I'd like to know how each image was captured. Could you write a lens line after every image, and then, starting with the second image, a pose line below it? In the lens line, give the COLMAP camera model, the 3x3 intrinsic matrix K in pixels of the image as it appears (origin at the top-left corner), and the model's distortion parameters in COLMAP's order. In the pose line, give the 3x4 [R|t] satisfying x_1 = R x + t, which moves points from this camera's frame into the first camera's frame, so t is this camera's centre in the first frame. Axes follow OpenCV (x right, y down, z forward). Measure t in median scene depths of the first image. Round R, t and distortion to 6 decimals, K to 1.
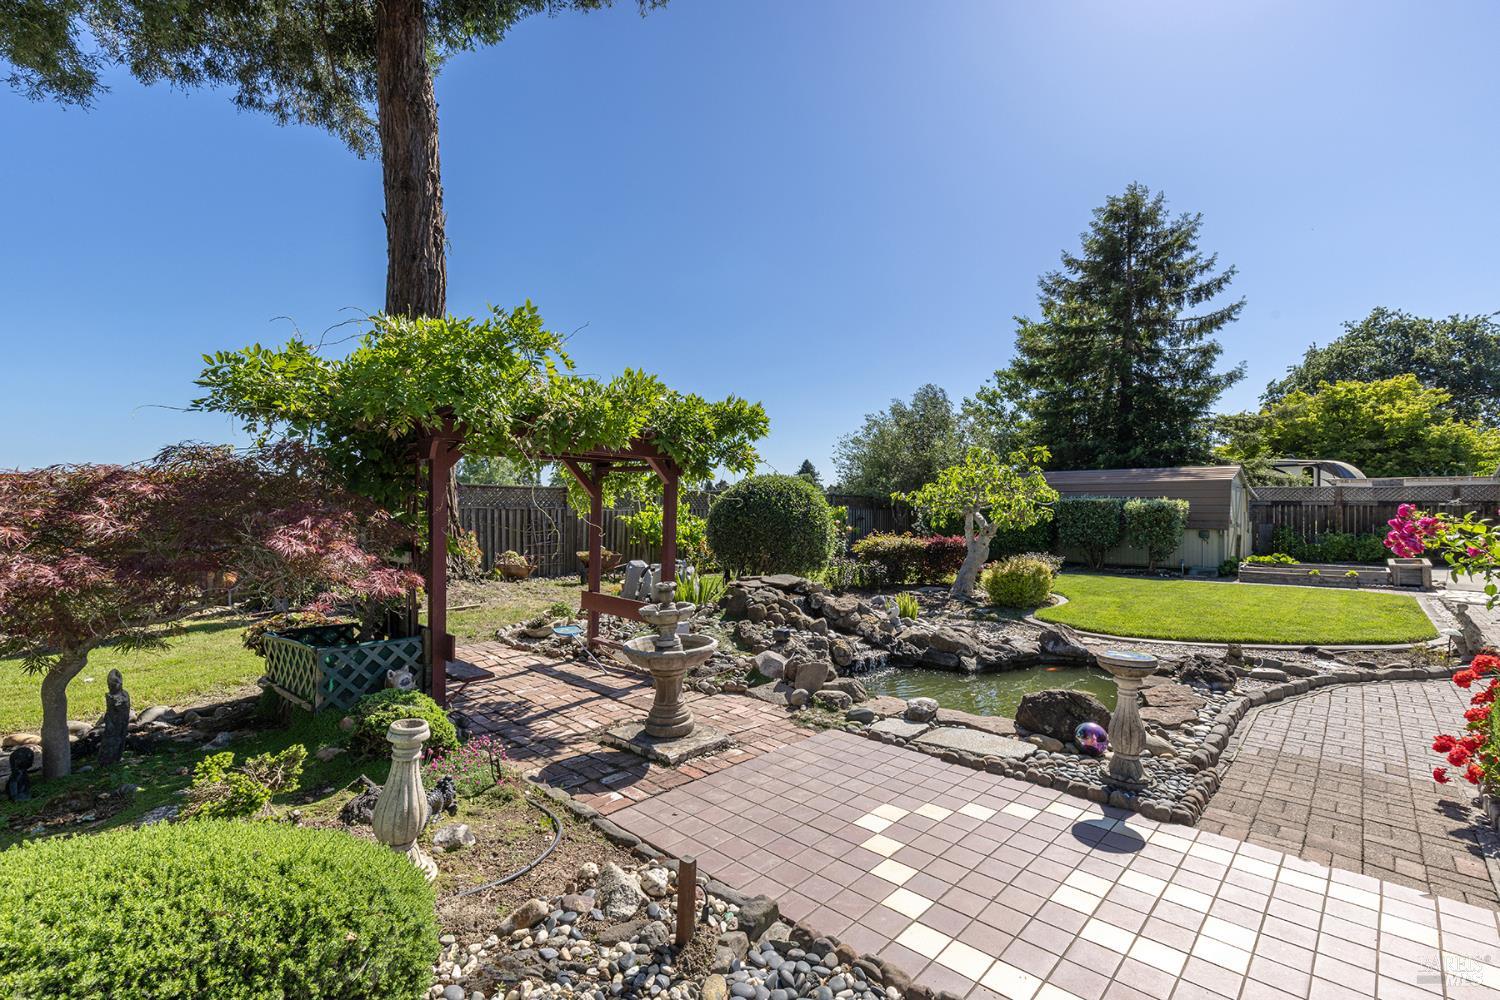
lens RADIAL K [[672.1, 0, 759.4], [0, 672.1, 509.3], [0, 0, 1]] dist [0.005496, -0.000115]
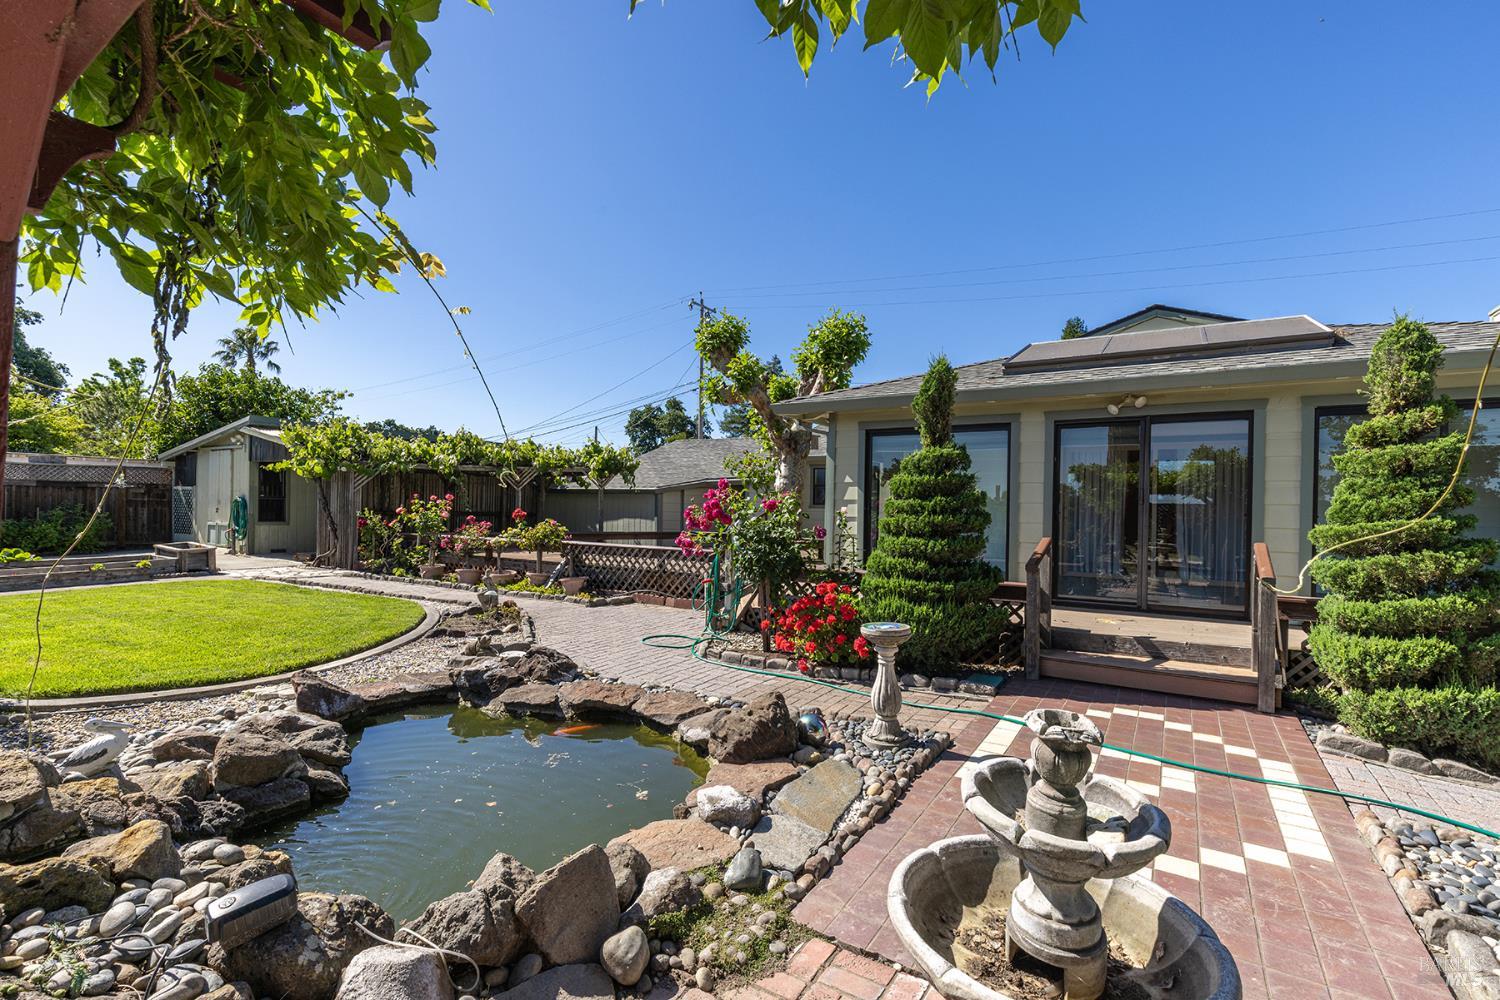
lens RADIAL K [[672.1, 0, 759.9], [0, 672.1, 500.7], [0, 0, 1]] dist [0.005496, -0.000115]
pose [[-0.197864, 0.000781, 0.980229, -0.075466], [-0.013098, 0.999908, -0.003440, 0.003377], [-0.980142, -0.013520, -0.197835, 0.222713]]
